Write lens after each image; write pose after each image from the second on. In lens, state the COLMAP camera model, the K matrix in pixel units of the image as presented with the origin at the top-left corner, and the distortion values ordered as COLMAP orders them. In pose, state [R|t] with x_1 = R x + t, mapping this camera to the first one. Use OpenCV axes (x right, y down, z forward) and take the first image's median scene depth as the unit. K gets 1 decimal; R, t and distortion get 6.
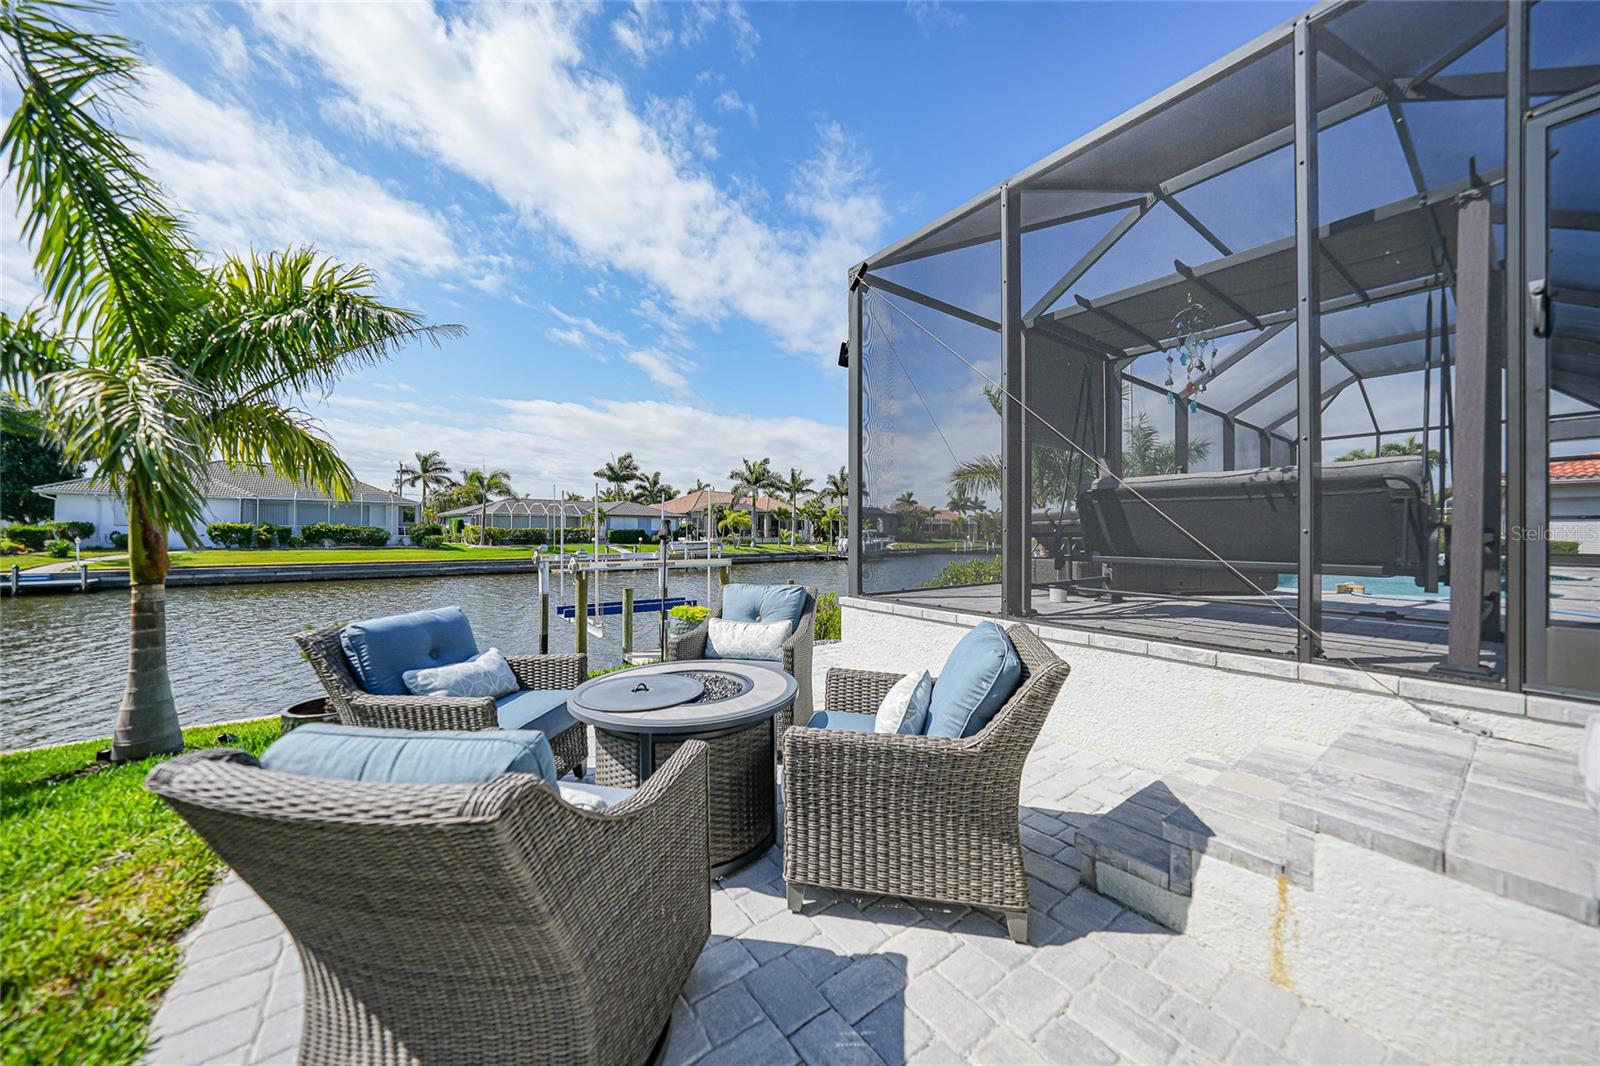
lens RADIAL K [[556.2, 0, 801.1], [0, 556.2, 523.9], [0, 0, 1]] dist [-0.024210, 0.005127]
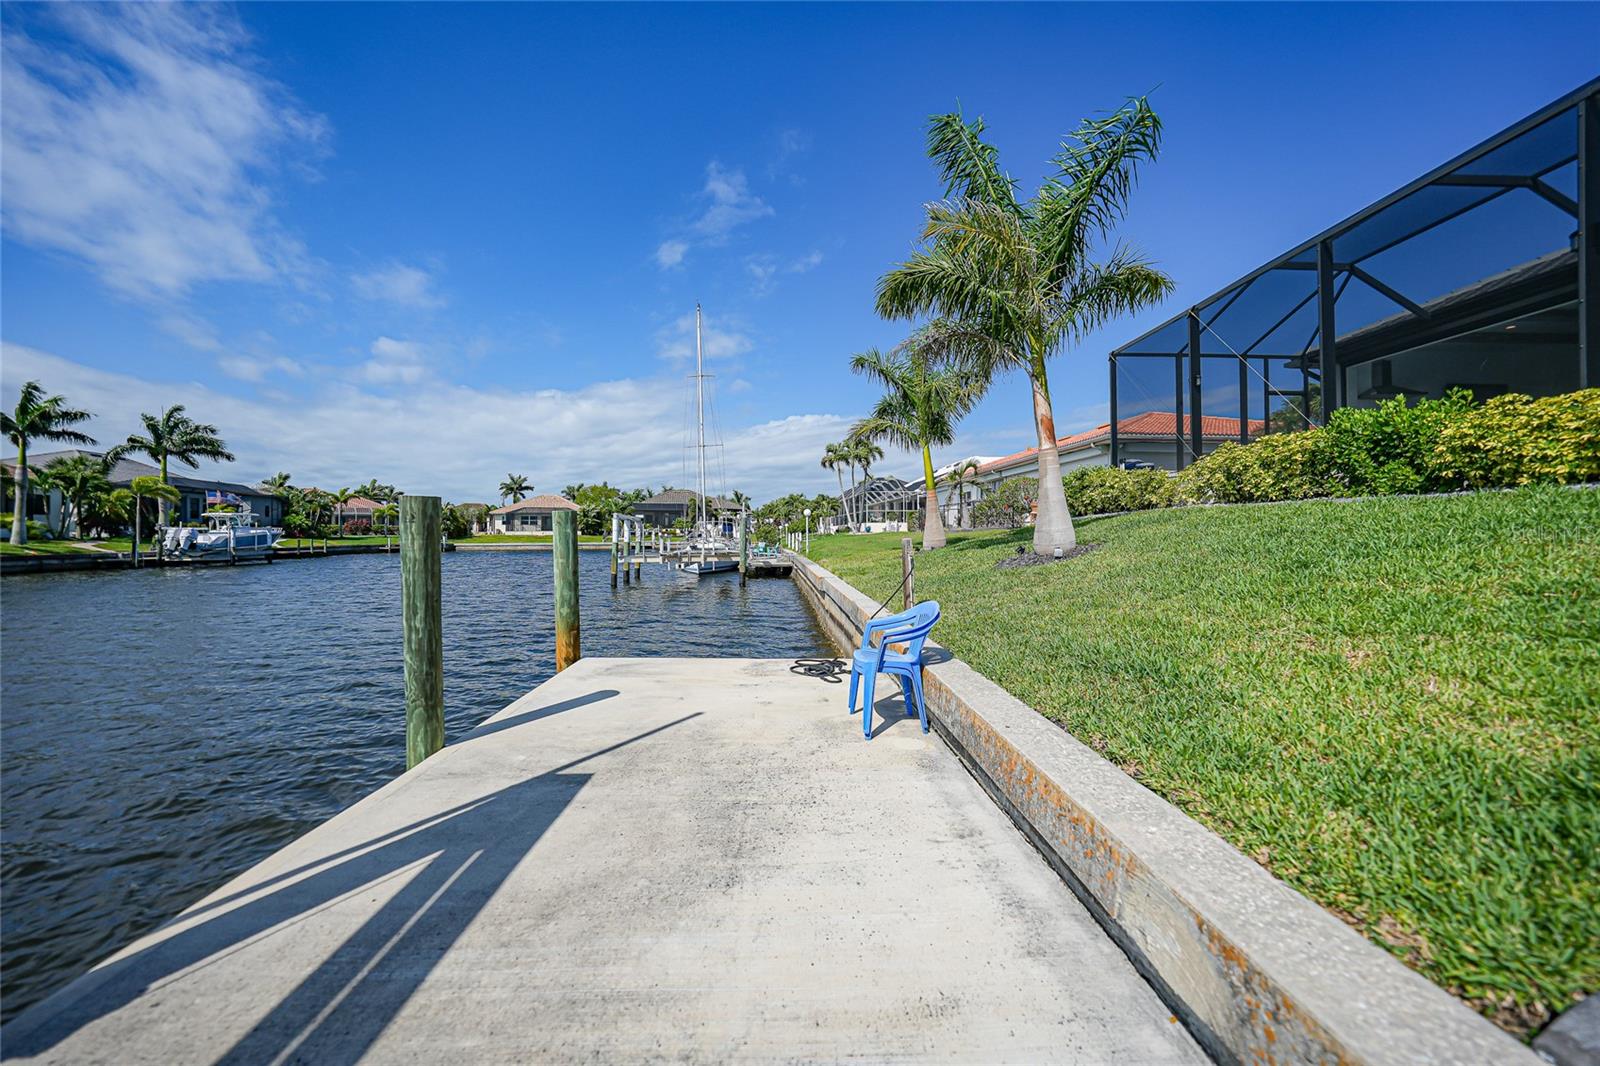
lens RADIAL K [[556.2, 0, 806.8], [0, 556.2, 482.1], [0, 0, 1]] dist [-0.024210, 0.005127]
pose [[0.555305, 0.068057, 0.828858, -0.027841], [-0.000516, 0.996674, -0.081490, 0.025385], [-0.831647, 0.044824, 0.553493, 0.174682]]
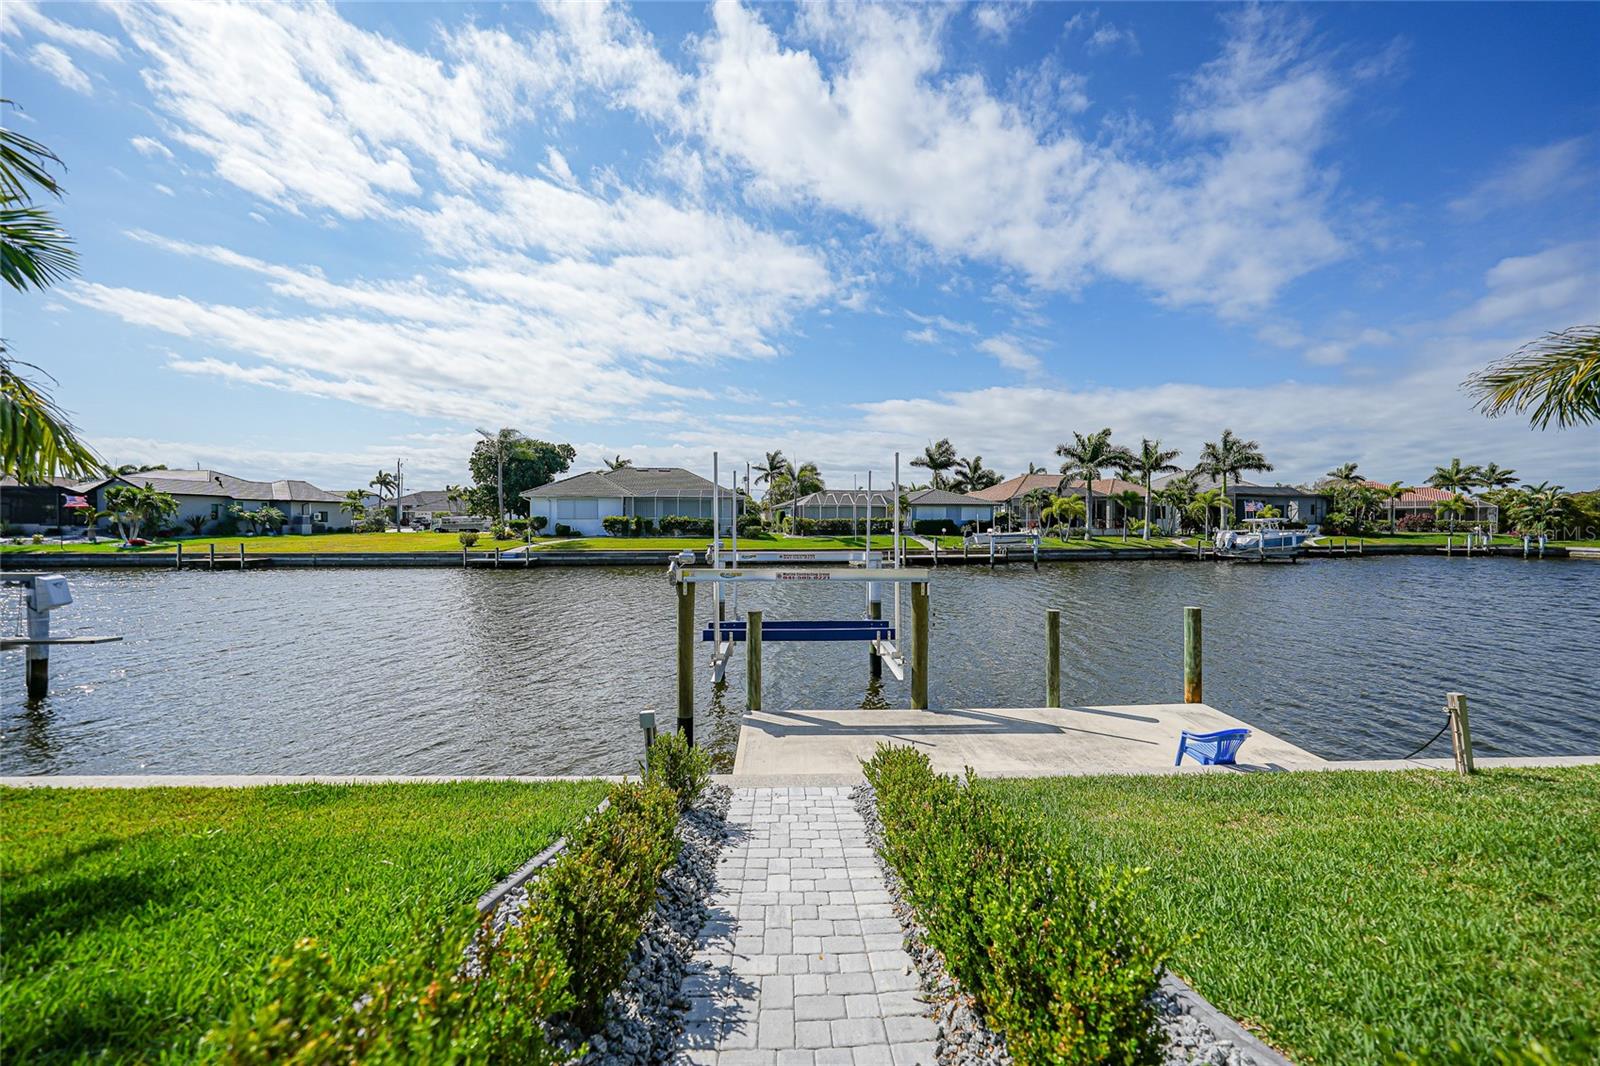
lens RADIAL K [[556.2, 0, 801.1], [0, 556.2, 538.2], [0, 0, 1]] dist [-0.024210, 0.005127]
pose [[0.828159, 0.013246, -0.560337, 0.018340], [0.011648, 0.999098, 0.040833, 0.000783], [0.560372, -0.040342, 0.827258, 0.094172]]
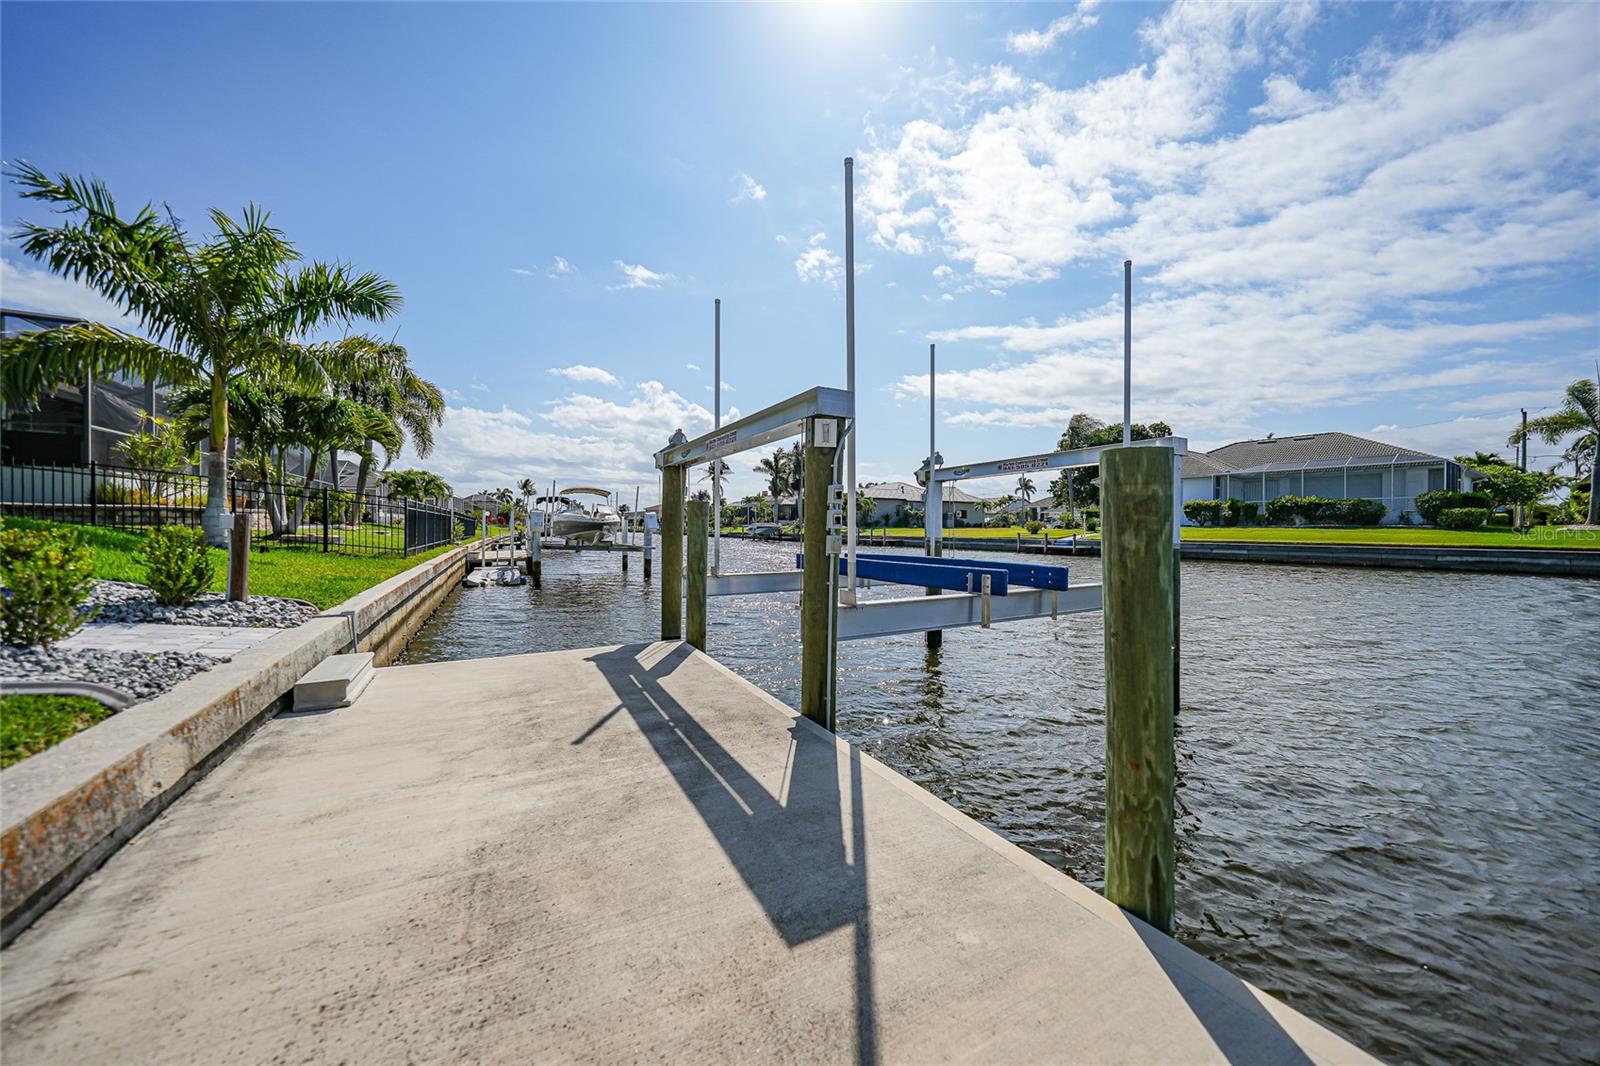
lens RADIAL K [[556.2, 0, 805.2], [0, 556.2, 571.7], [0, 0, 1]] dist [-0.024210, 0.005127]
pose [[-0.120134, 0.071892, -0.990151, 0.024515], [0.011168, 0.997409, 0.071064, 0.026713], [0.992695, -0.002521, -0.120626, 0.218547]]
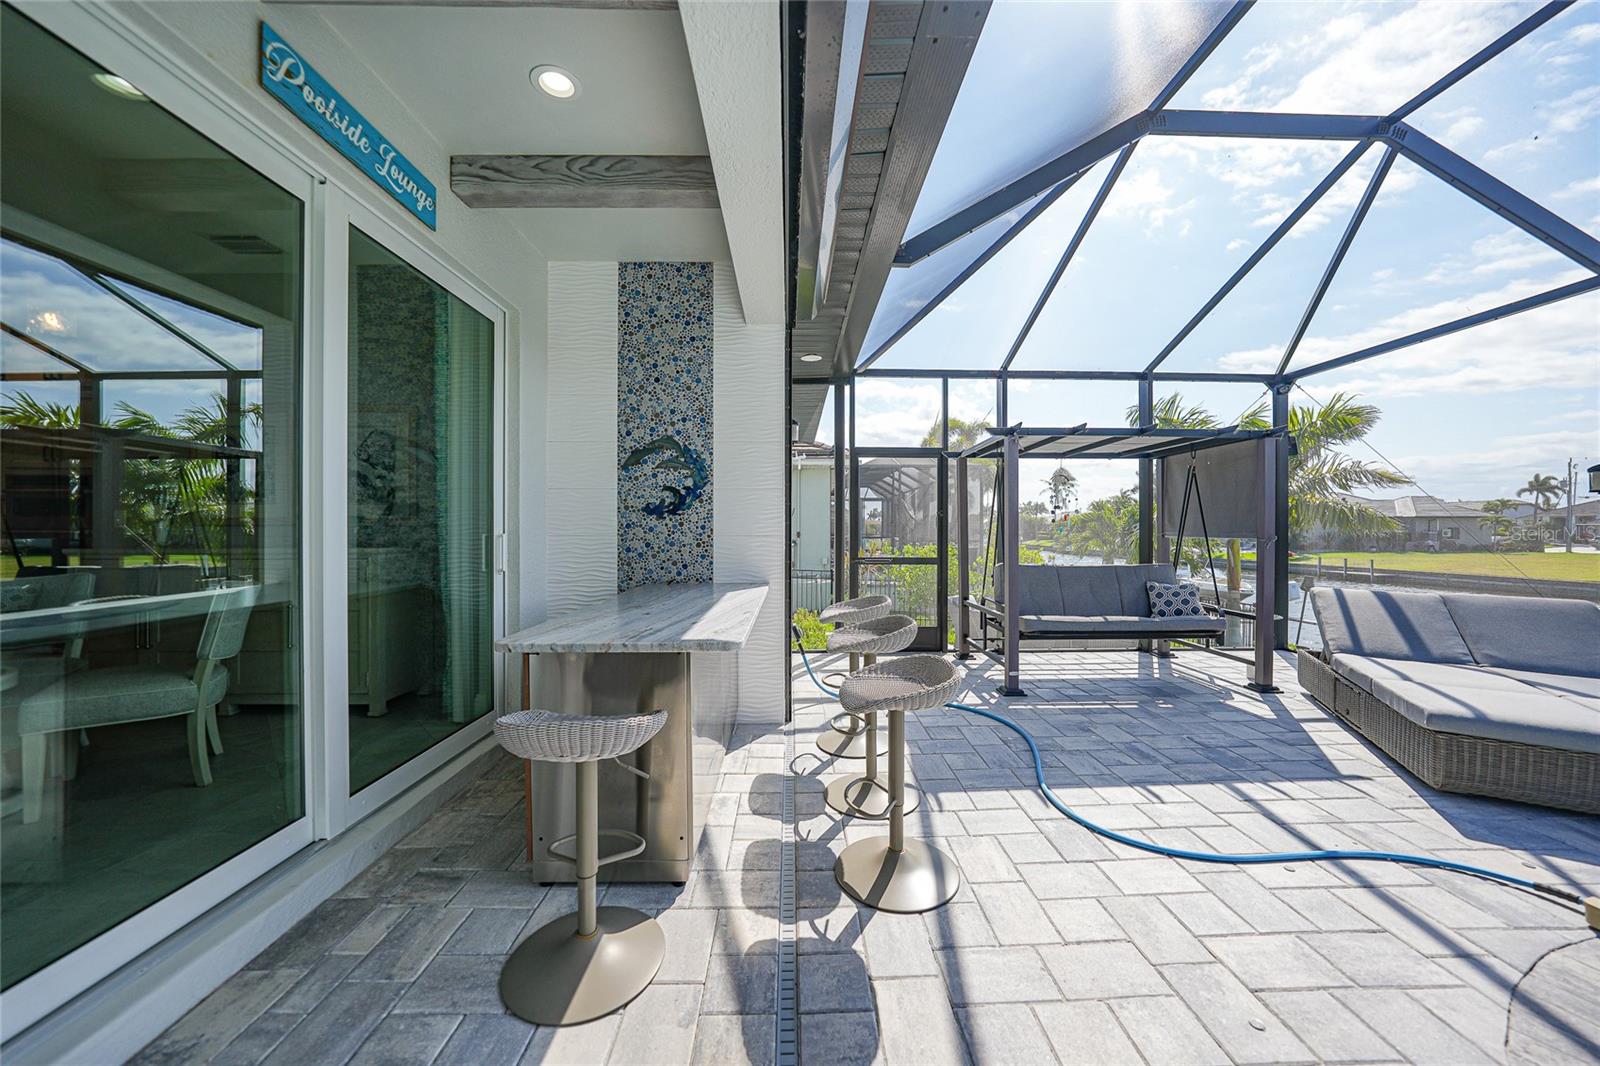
lens RADIAL K [[556.2, 0, 799.2], [0, 556.2, 531.0], [0, 0, 1]] dist [-0.024210, 0.005127]
pose [[-0.569350, -0.004758, -0.822081, 0.101684], [0.006749, 0.999923, -0.010462, -0.008299], [0.822067, -0.011504, -0.569274, 0.051212]]
